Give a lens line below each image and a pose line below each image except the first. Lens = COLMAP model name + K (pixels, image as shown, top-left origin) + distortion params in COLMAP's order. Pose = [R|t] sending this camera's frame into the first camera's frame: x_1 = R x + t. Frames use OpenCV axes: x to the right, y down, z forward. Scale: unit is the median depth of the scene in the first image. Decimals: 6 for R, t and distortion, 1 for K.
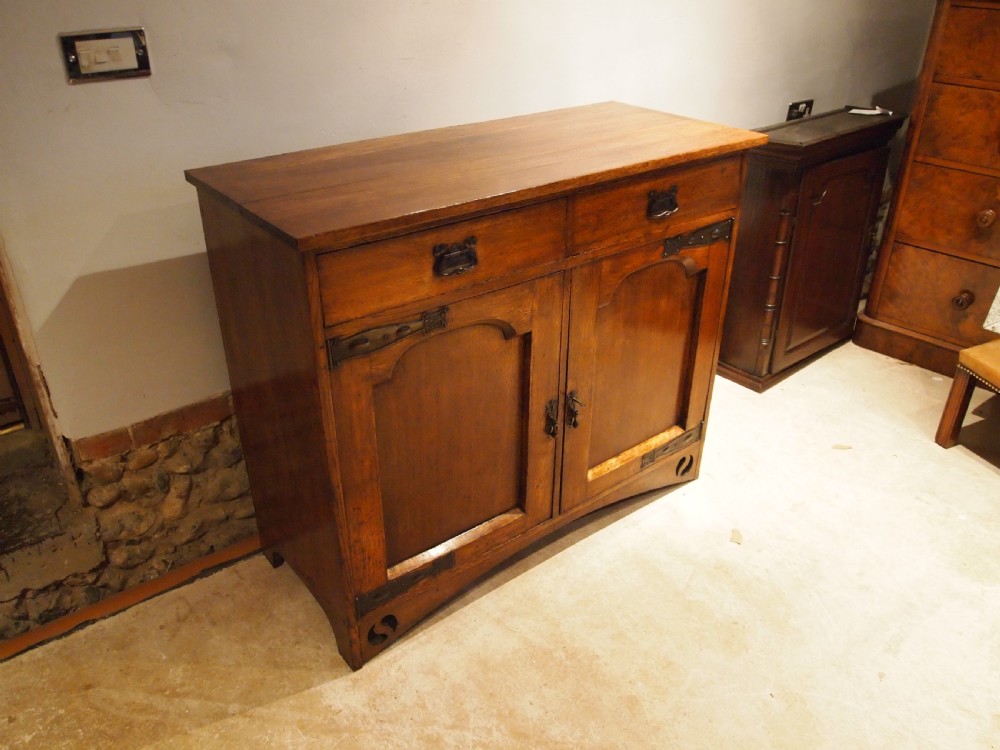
lens RADIAL K [[787.5, 0, 490.3], [0, 787.5, 371.4], [0, 0, 1]] dist [-0.044937, -0.000678]
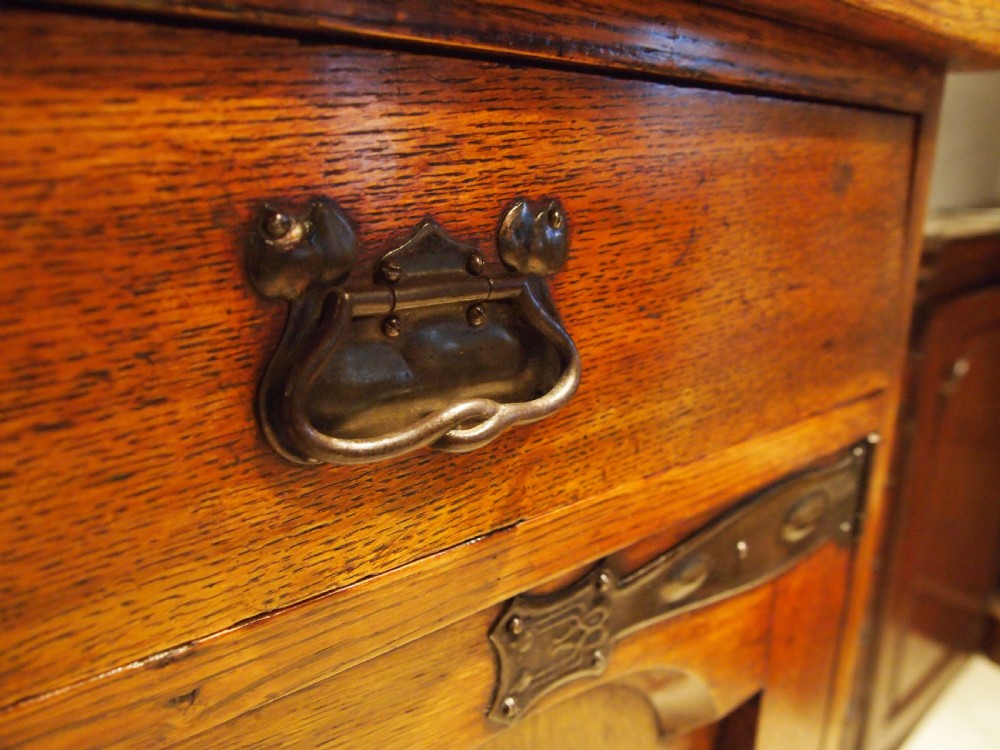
lens RADIAL K [[787.5, 0, 508.7], [0, 787.5, 380.4], [0, 0, 1]] dist [-0.044937, -0.000678]
pose [[0.998019, 0.008910, 0.062282, 0.209409], [0.005742, 0.972895, -0.231178, -0.169852], [-0.062654, 0.231078, 0.970916, 0.833328]]
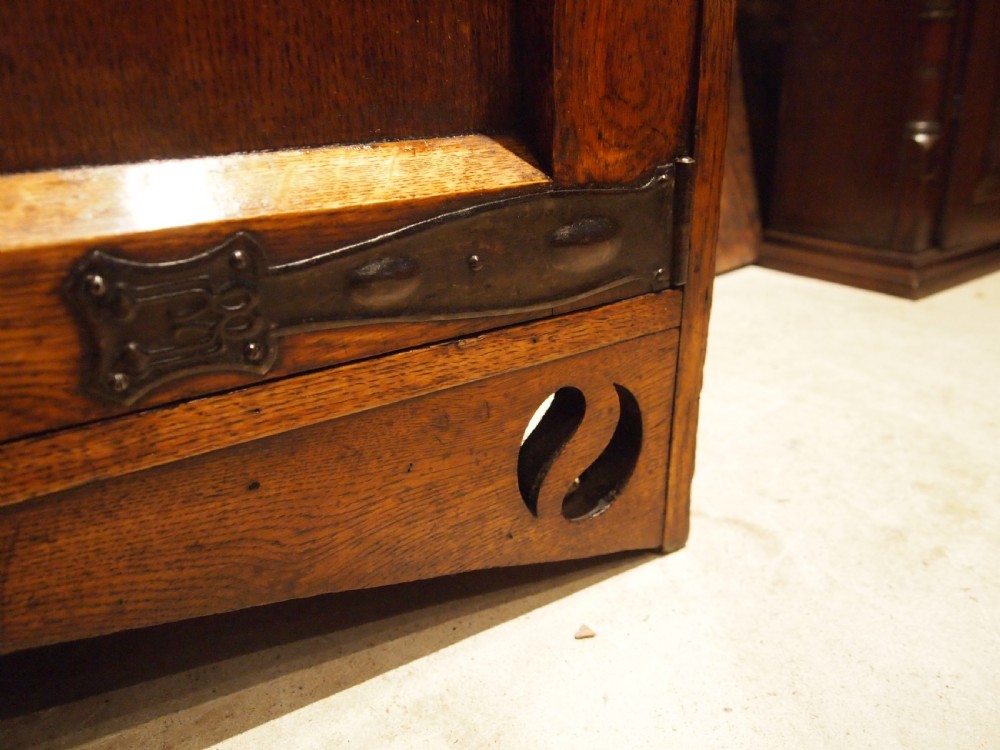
lens RADIAL K [[787.5, 0, 494.2], [0, 787.5, 366.6], [0, 0, 1]] dist [-0.044937, -0.000678]
pose [[0.998200, 0.025547, -0.054253, 0.287504], [-0.031803, 0.992532, -0.117767, 0.148024], [0.050840, 0.119281, 0.991558, 1.014307]]
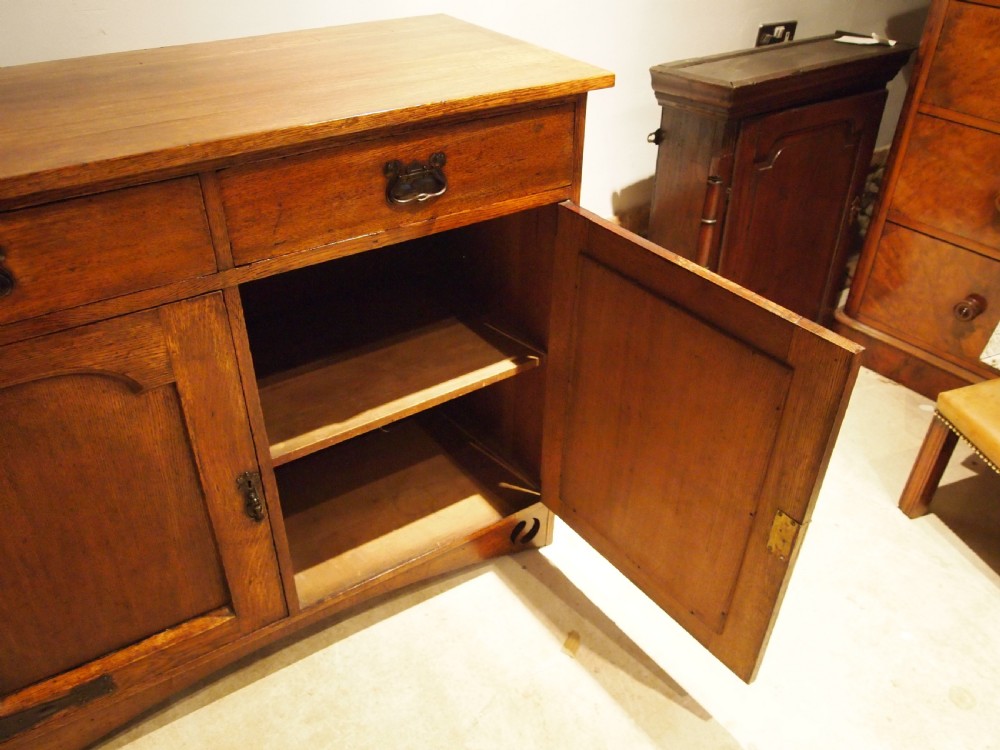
lens RADIAL K [[787.5, 0, 489.7], [0, 787.5, 370.6], [0, 0, 1]] dist [-0.044937, -0.000678]
pose [[0.996157, 0.057177, -0.066354, 0.308084], [-0.050659, 0.994084, 0.096075, -0.118690], [0.071455, -0.092345, 0.993160, 0.341390]]
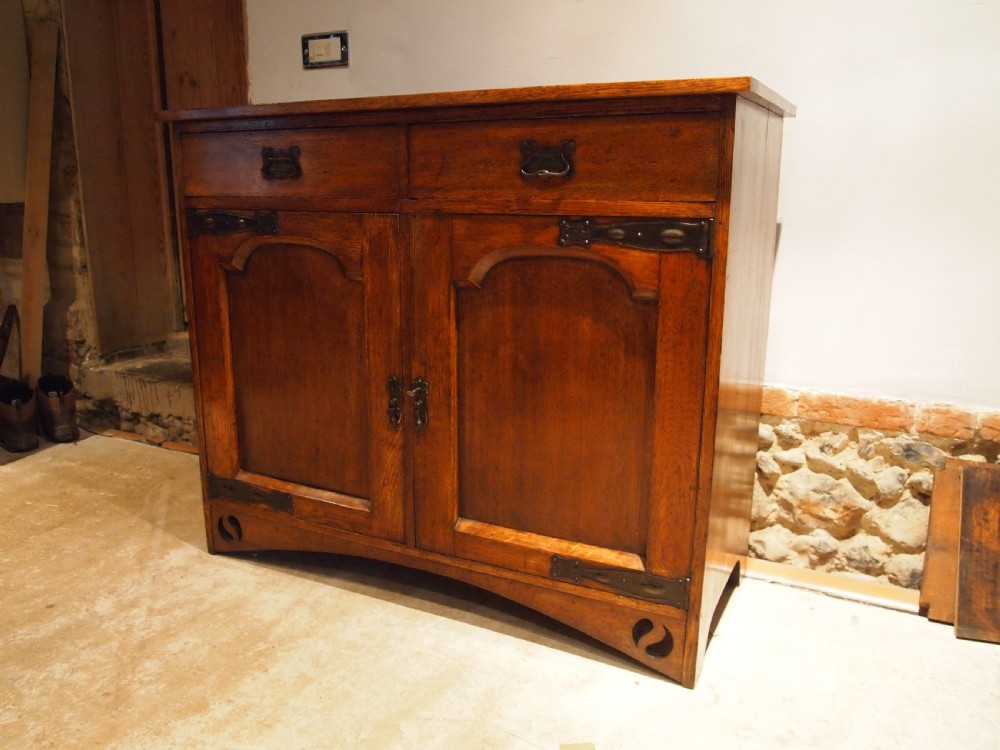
lens RADIAL K [[787.5, 0, 503.6], [0, 787.5, 373.6], [0, 0, 1]] dist [-0.044937, -0.000678]
pose [[0.438045, 0.212581, -0.873456, 0.829489], [-0.438919, 0.898526, -0.001438, -0.016223], [0.784517, 0.384007, 0.486900, 0.644033]]
